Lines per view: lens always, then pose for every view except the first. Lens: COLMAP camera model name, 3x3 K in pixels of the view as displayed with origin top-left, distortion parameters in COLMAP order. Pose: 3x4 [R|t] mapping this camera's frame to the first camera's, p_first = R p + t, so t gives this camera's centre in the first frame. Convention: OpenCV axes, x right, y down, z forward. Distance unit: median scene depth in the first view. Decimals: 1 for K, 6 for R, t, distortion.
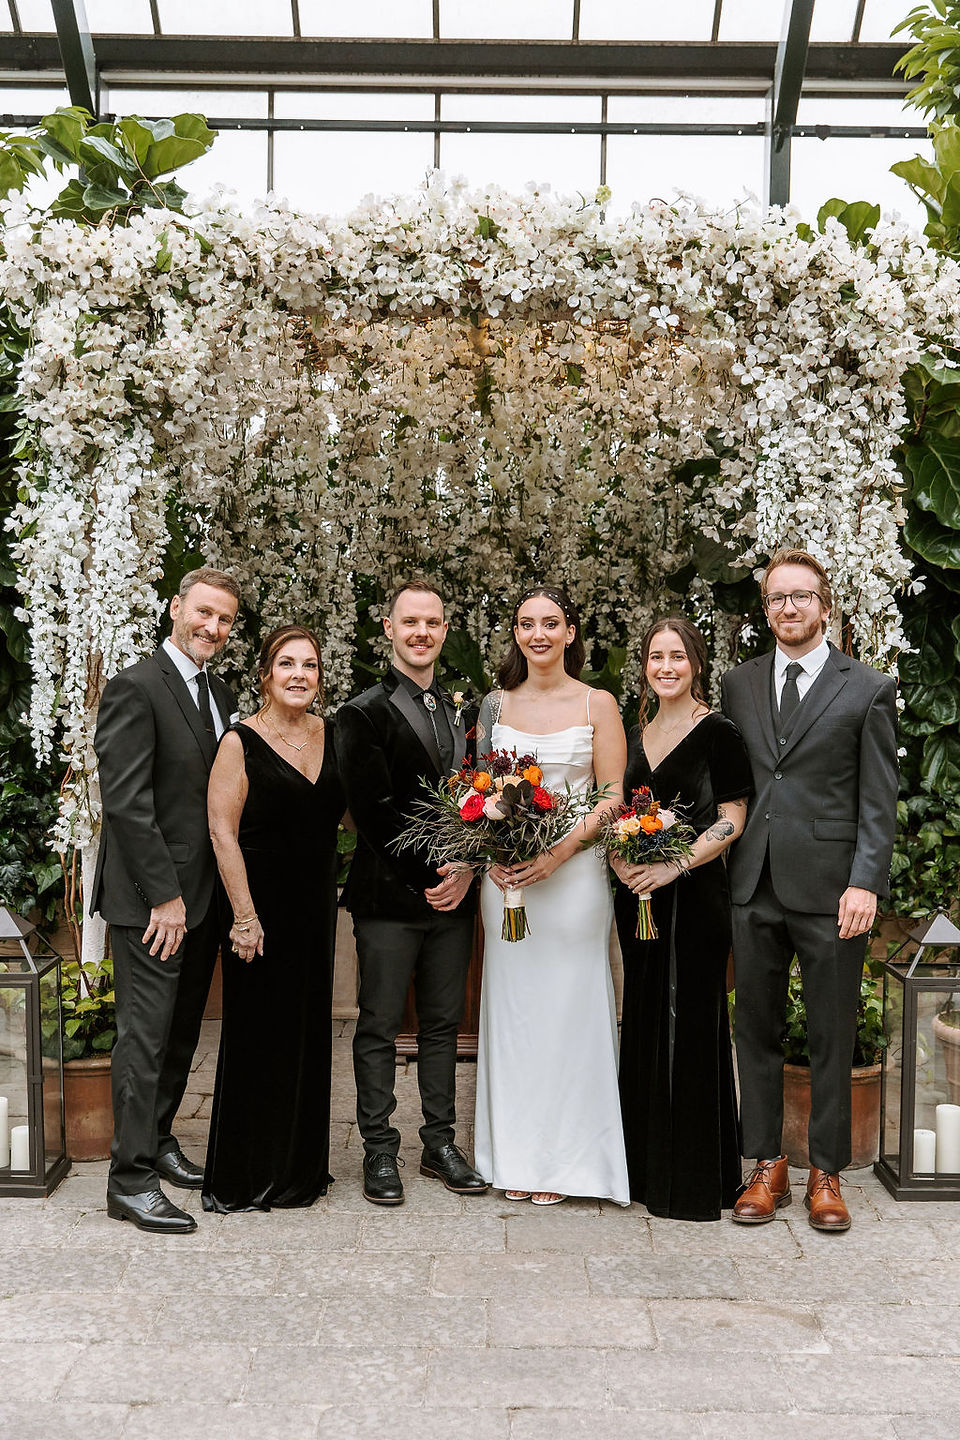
lens RADIAL K [[1734.7, 0, 480.0], [0, 1734.7, 720.0], [0, 0, 1]] dist [-0.003353, -0.007571]
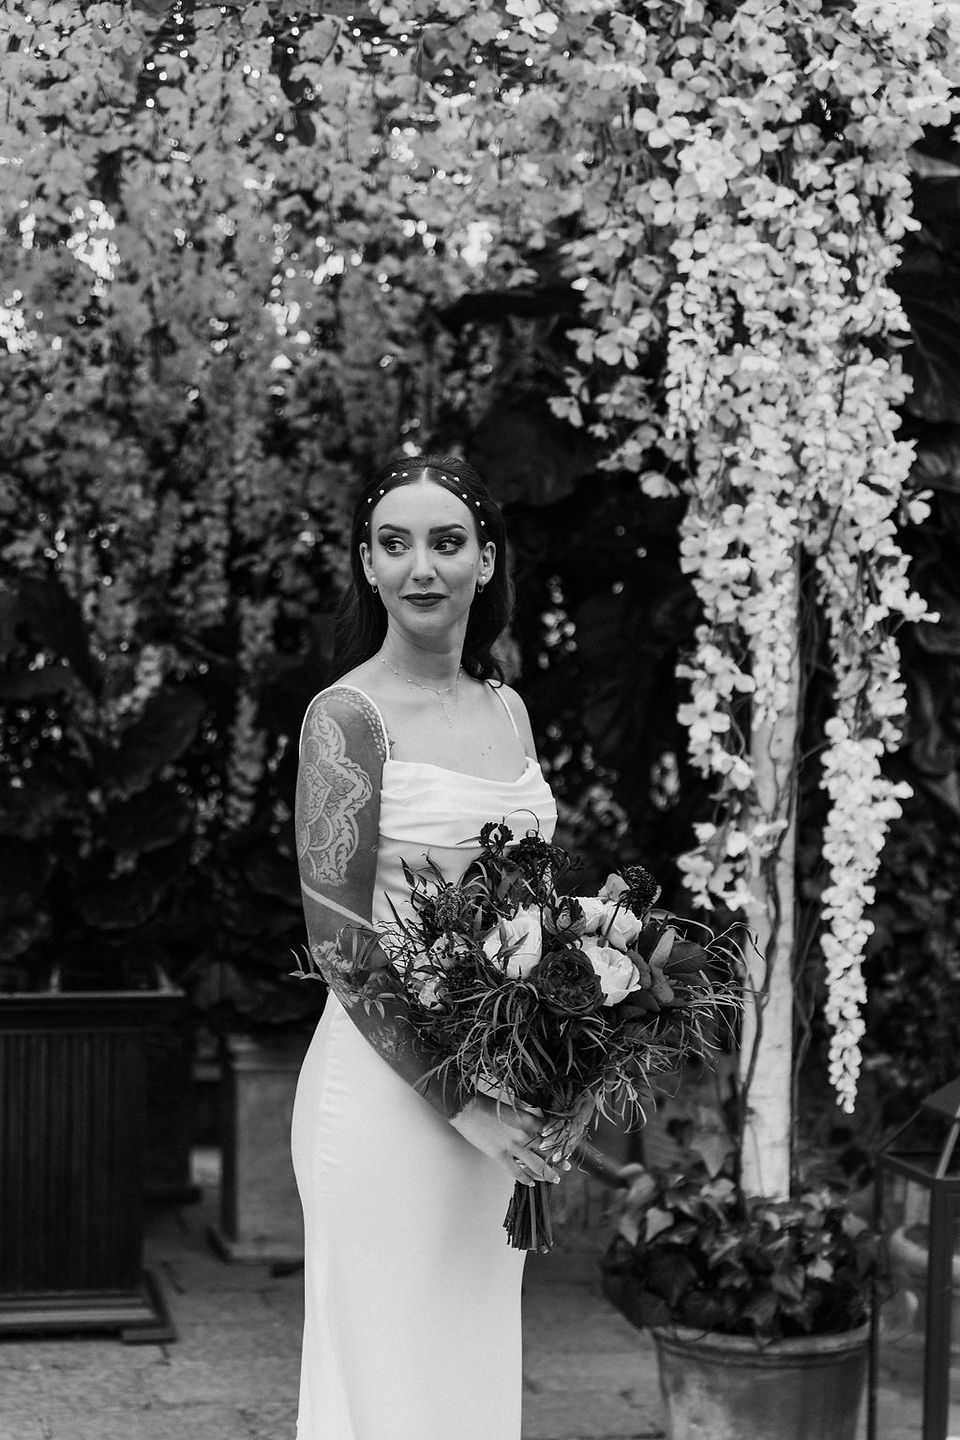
lens RADIAL K [[2653.1, 0, 480.0], [0, 2653.1, 720.0], [0, 0, 1]] dist [-0.000159, -0.131242]
pose [[0.973301, 0.005447, 0.229469, -0.102888], [-0.002931, 0.999932, -0.011303, 0.005478], [-0.229515, 0.010329, 0.973250, 0.164079]]
